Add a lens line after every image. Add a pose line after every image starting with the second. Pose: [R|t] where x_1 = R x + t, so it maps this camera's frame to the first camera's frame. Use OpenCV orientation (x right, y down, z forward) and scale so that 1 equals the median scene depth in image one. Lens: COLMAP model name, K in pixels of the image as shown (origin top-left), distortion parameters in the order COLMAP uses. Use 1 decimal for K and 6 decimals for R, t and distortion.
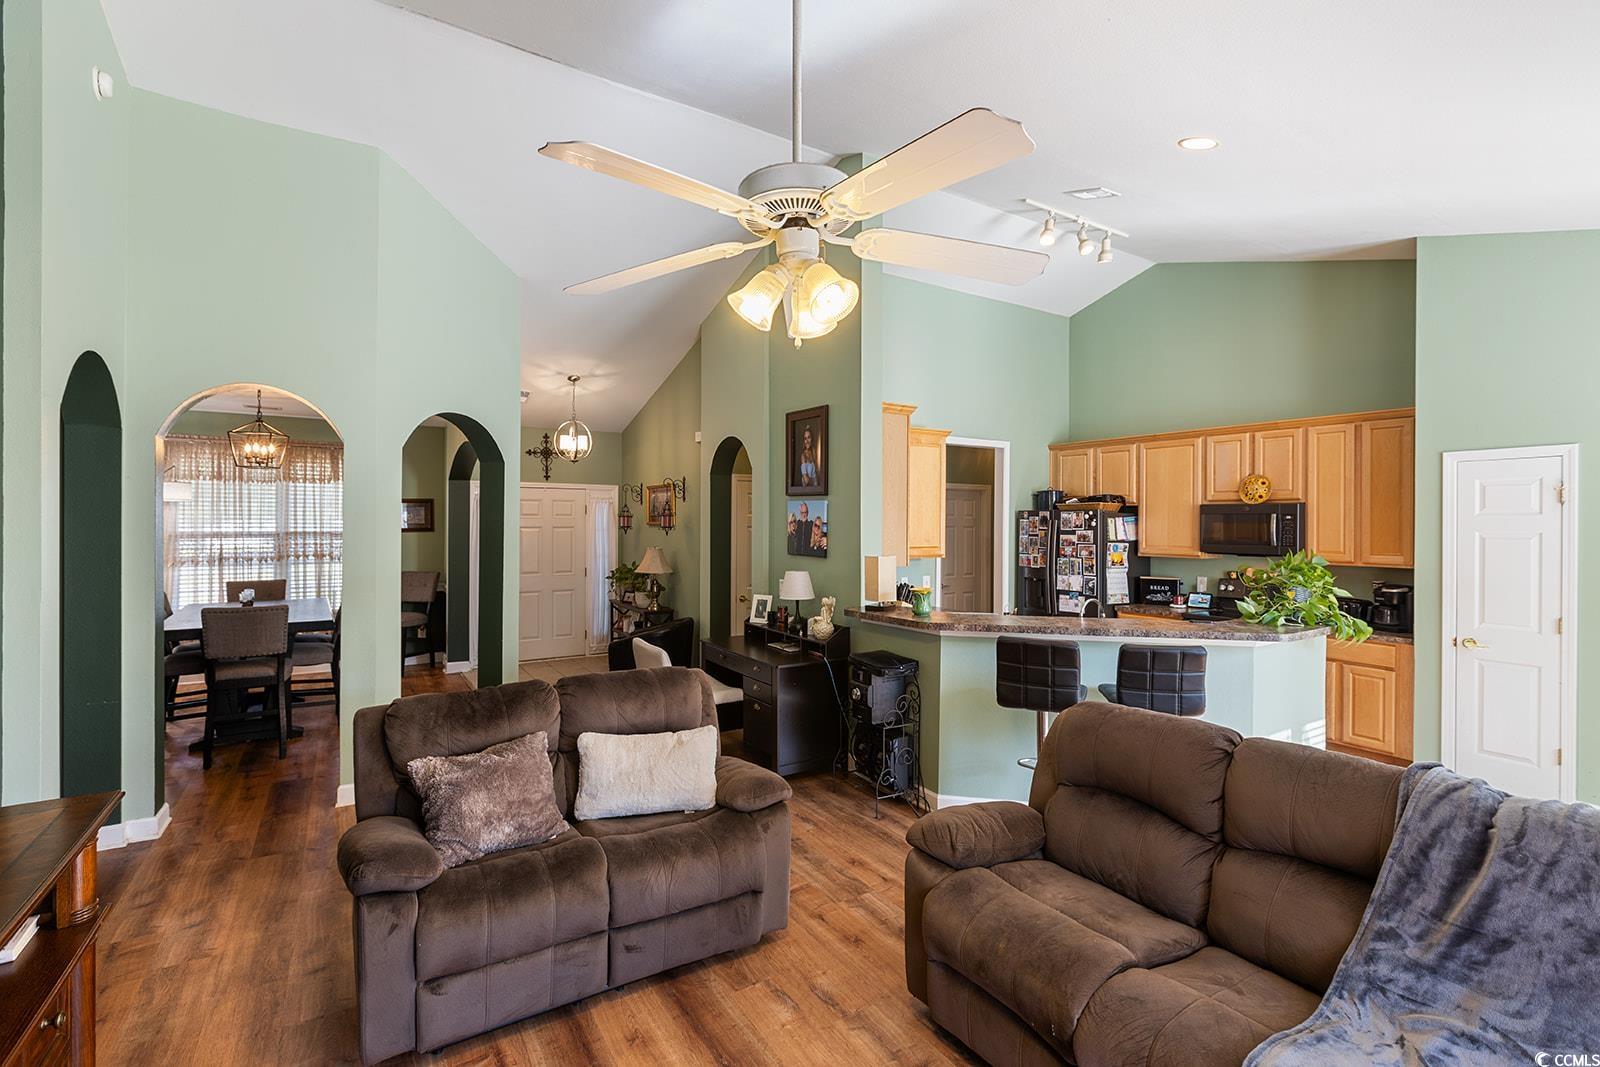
lens RADIAL K [[709.5, 0, 790.8], [0, 709.5, 521.5], [0, 0, 1]] dist [-0.003392, -0.000106]
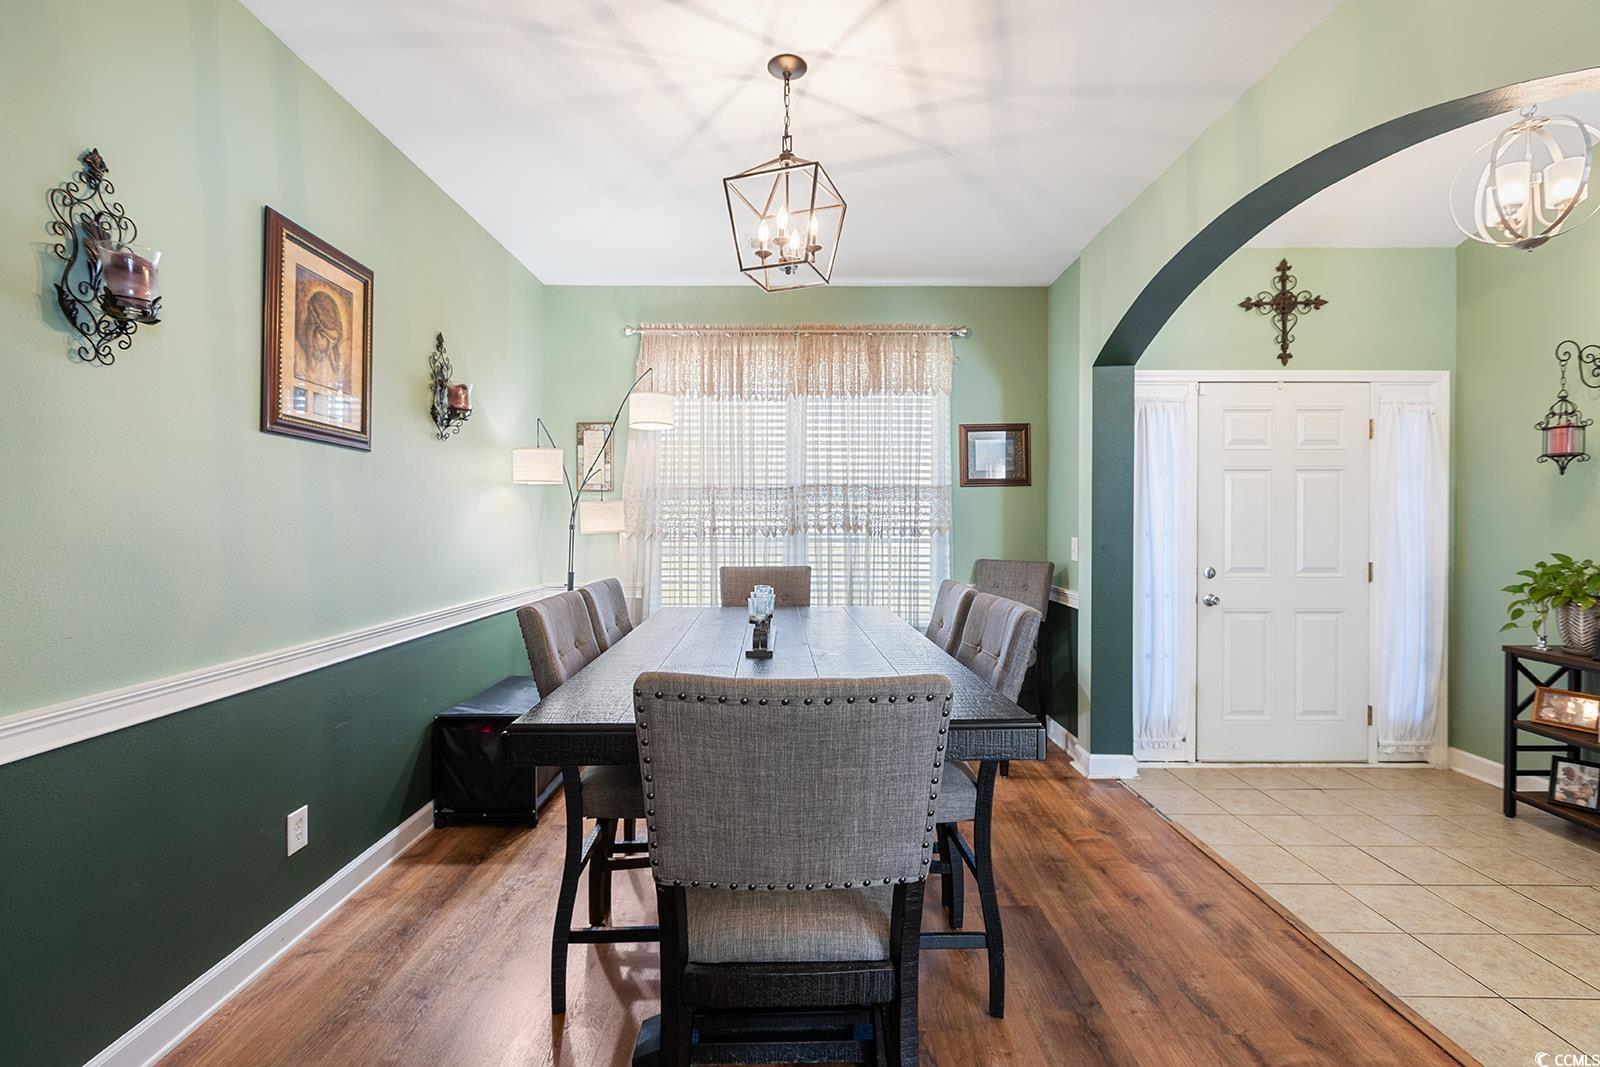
lens RADIAL K [[709.5, 0, 799.3], [0, 709.5, 524.0], [0, 0, 1]] dist [-0.003392, -0.000106]
pose [[0.848471, -0.006879, -0.529197, -0.403946], [0.001556, 0.999944, -0.010504, 0.051694], [0.529240, 0.008088, 0.848434, 0.502493]]
